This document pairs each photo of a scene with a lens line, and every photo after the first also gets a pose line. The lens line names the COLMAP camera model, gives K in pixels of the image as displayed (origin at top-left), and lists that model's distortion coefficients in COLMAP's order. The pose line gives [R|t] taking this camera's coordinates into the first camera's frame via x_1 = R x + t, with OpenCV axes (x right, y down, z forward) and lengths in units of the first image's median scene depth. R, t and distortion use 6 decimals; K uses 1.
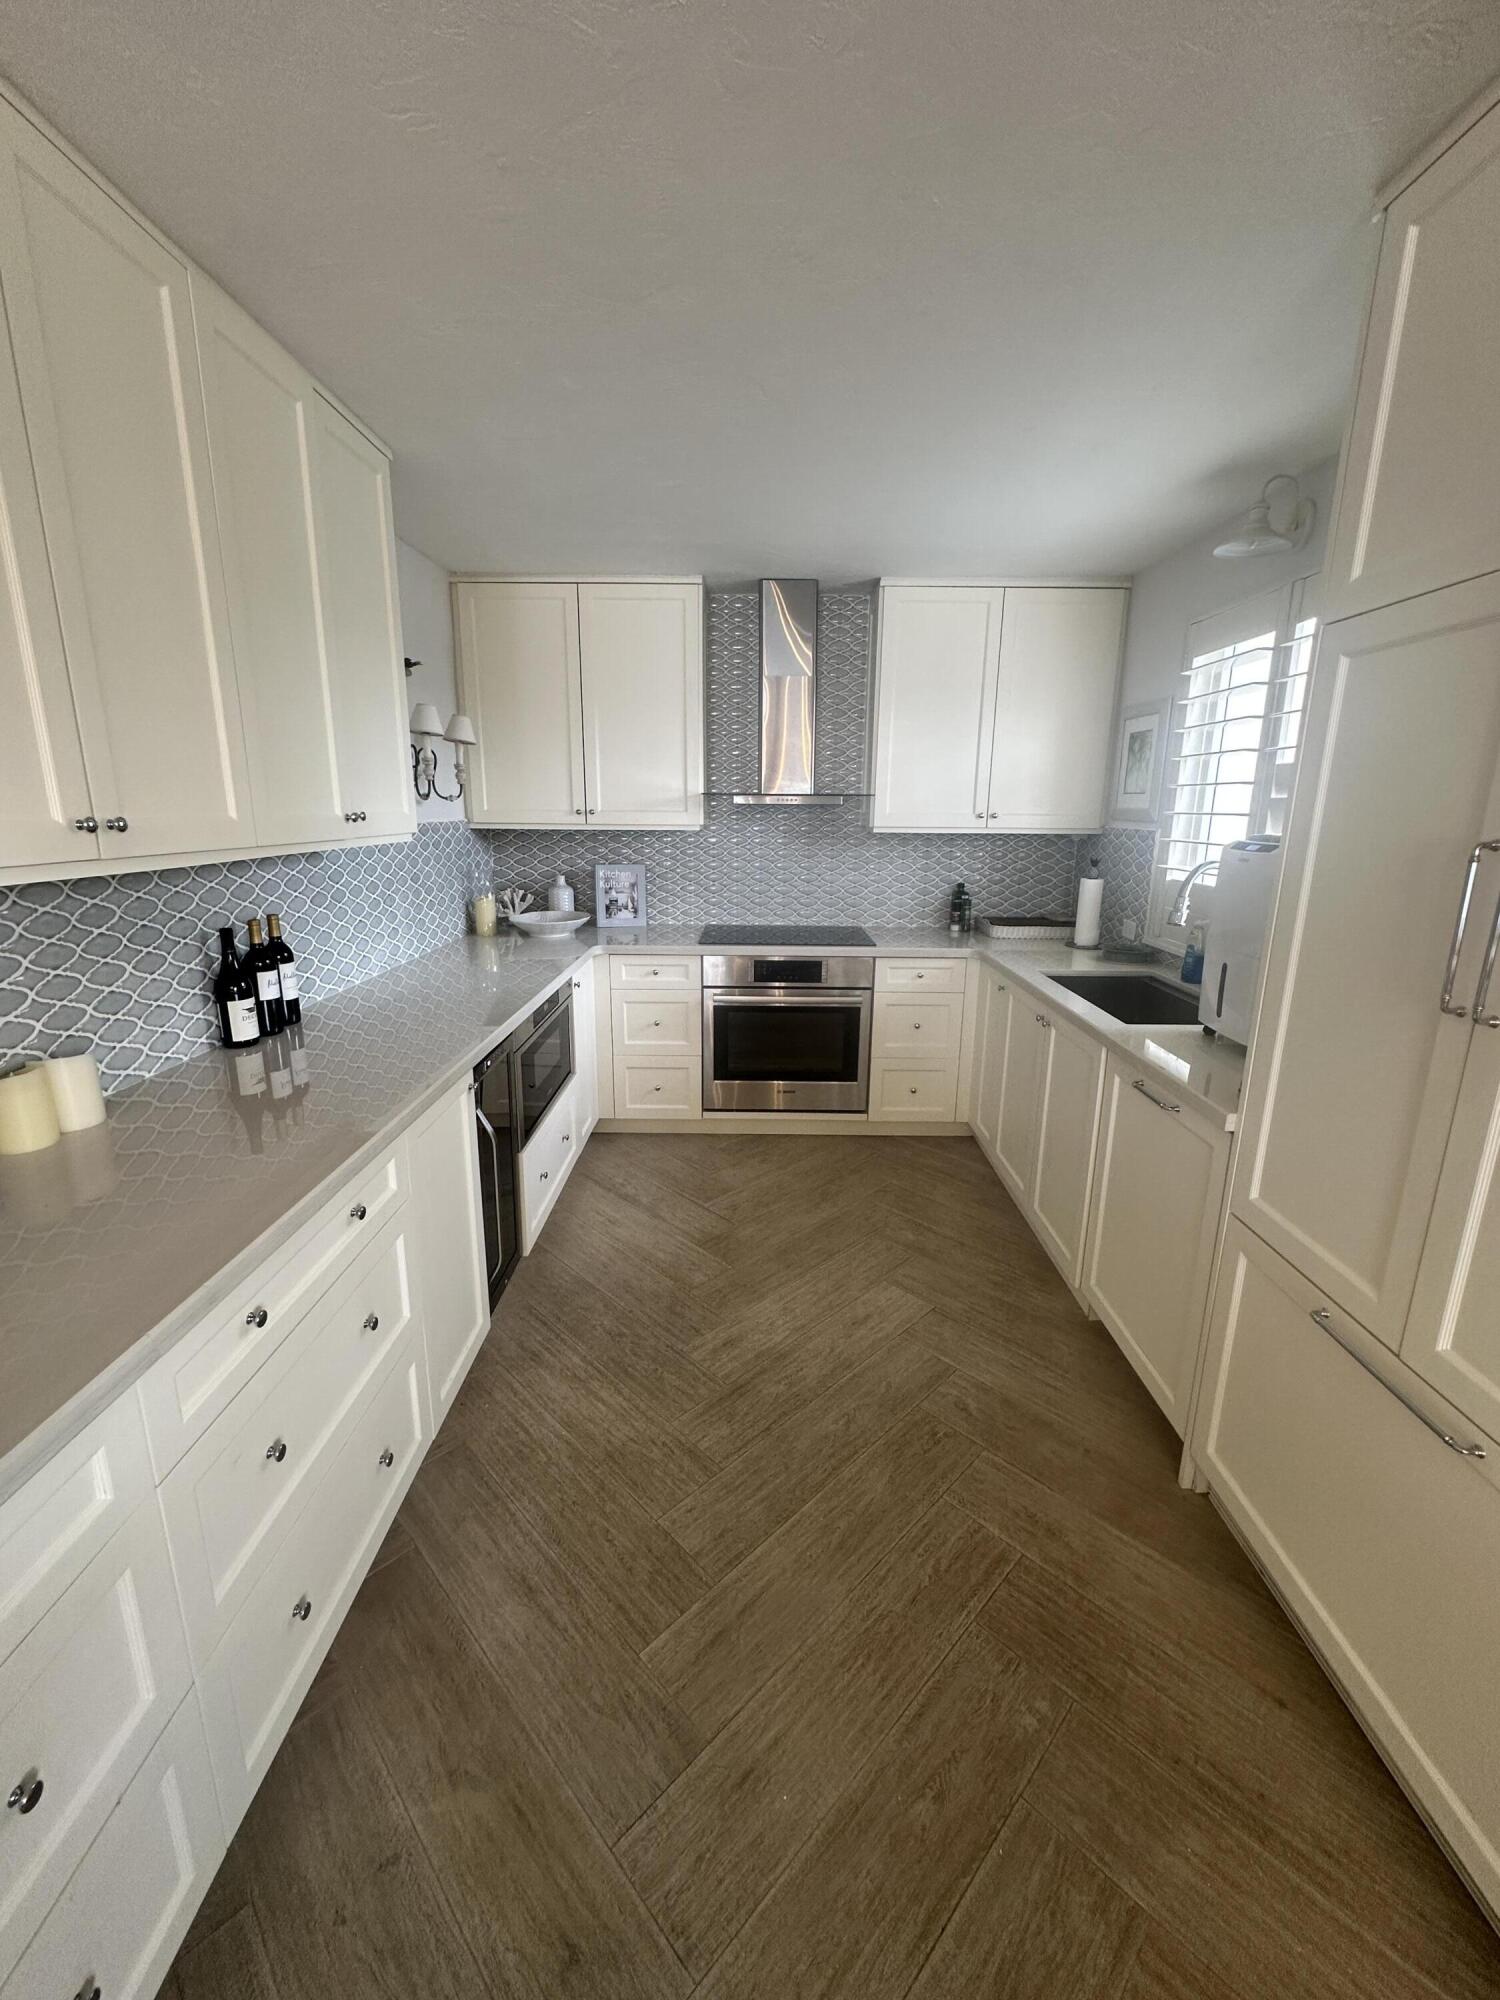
lens RADIAL K [[799.3, 0, 735.5], [0, 799.3, 993.2], [0, 0, 1]] dist [-0.001183, -0.000338]
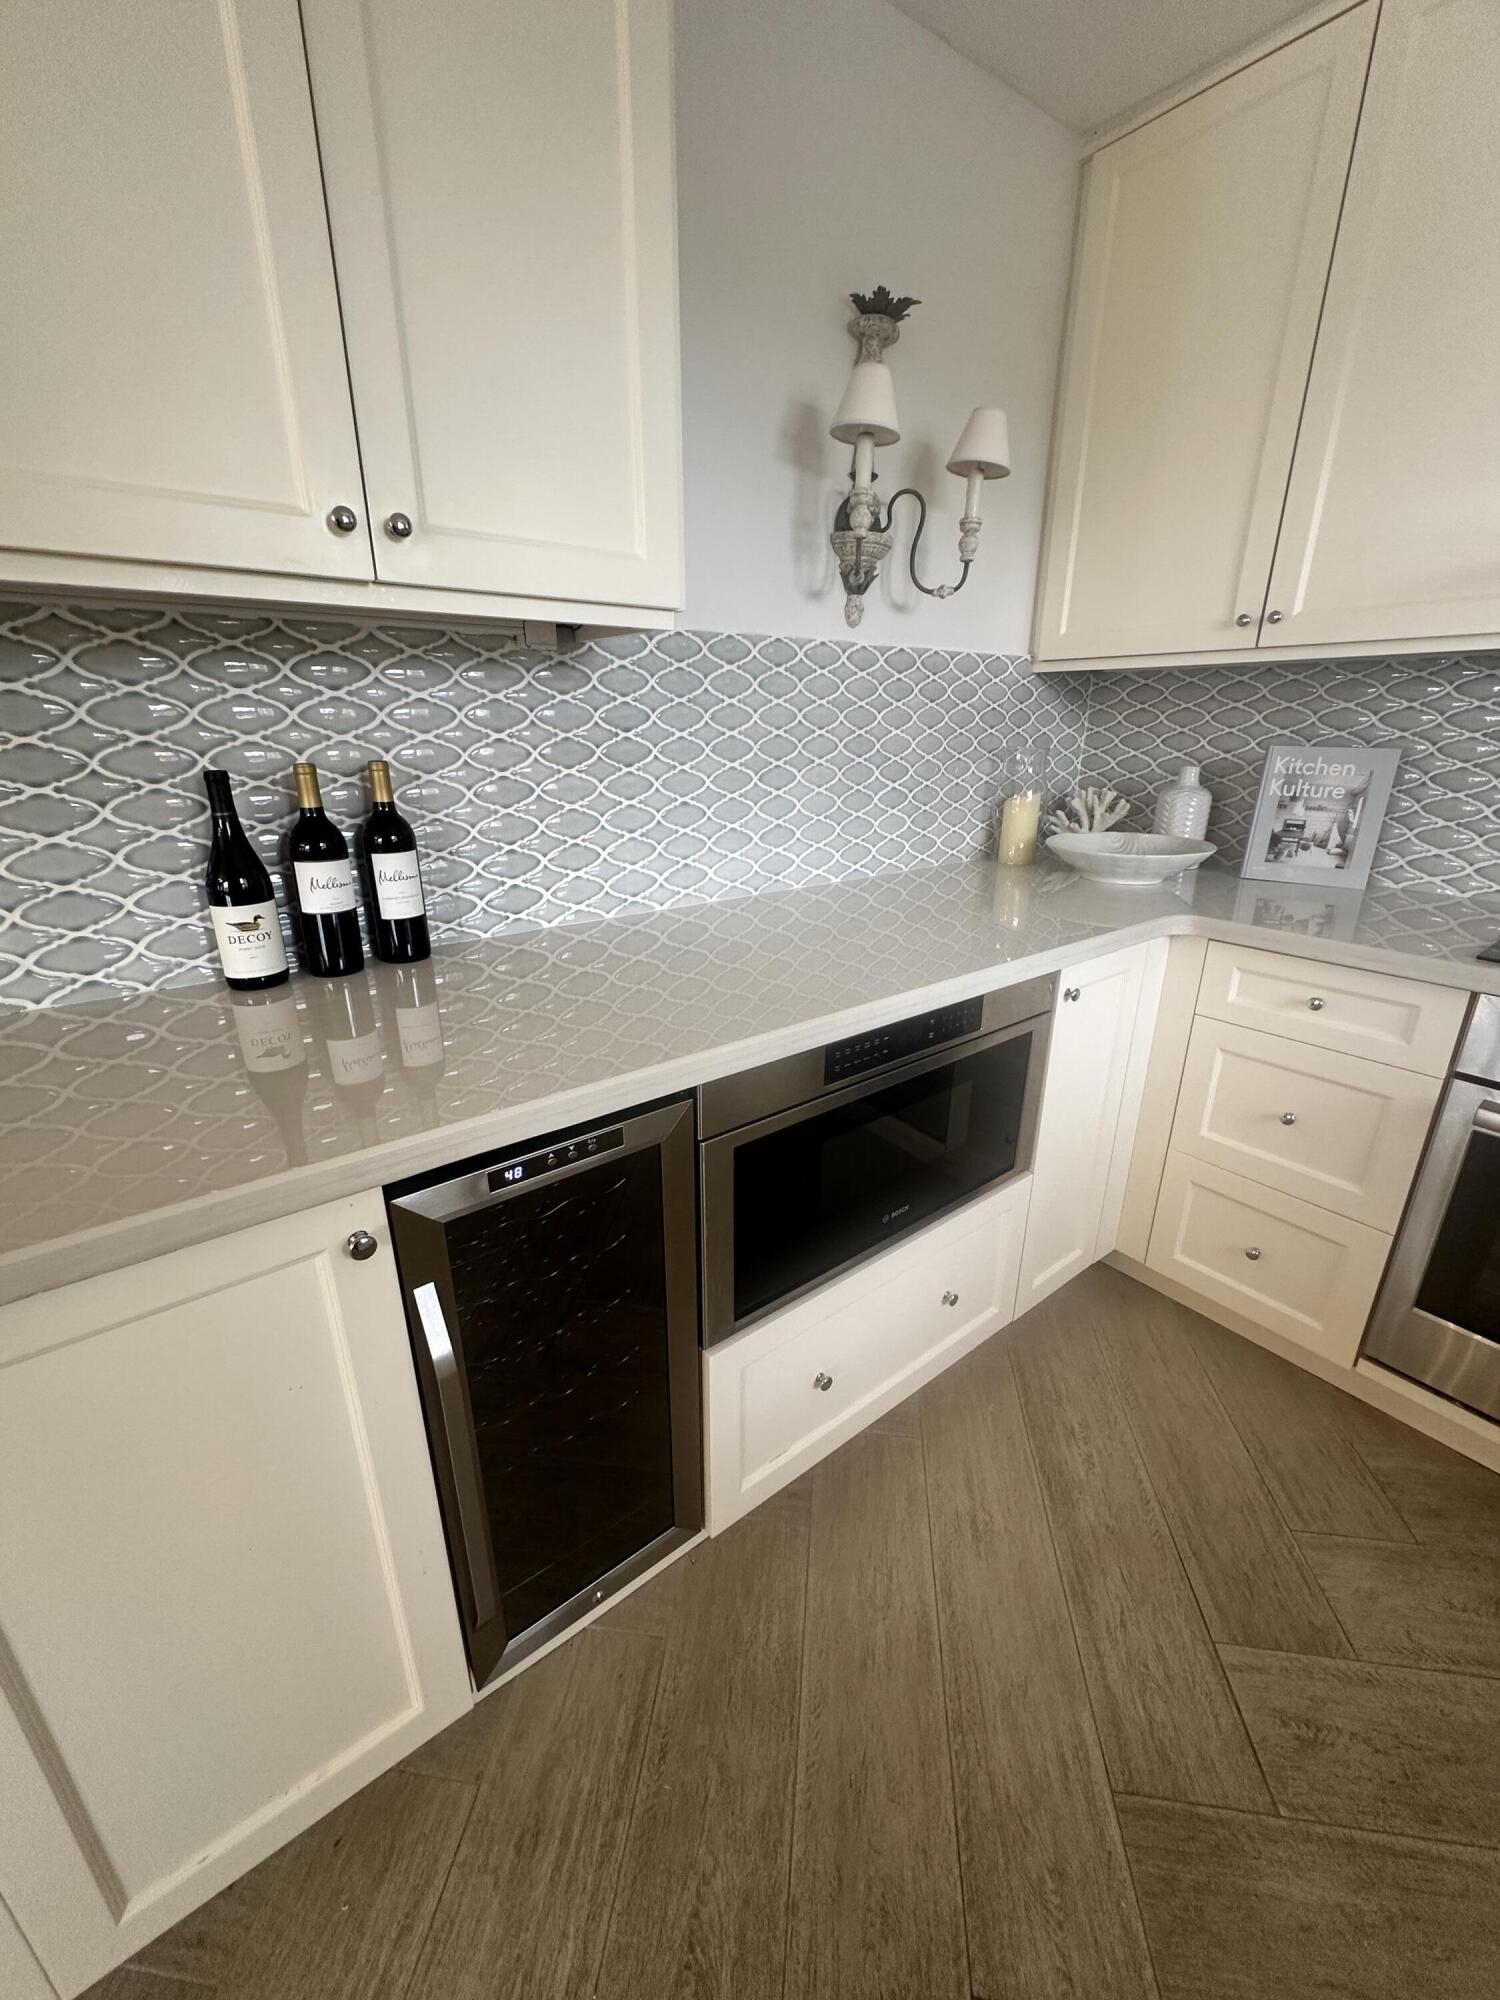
lens RADIAL K [[799.3, 0, 743.5], [0, 799.3, 1000.3], [0, 0, 1]] dist [-0.001183, -0.000338]
pose [[0.632001, 0.252351, -0.732730, 0.014521], [-0.175588, 0.967538, 0.181768, -0.053653], [0.754813, 0.013781, 0.655795, 0.534807]]
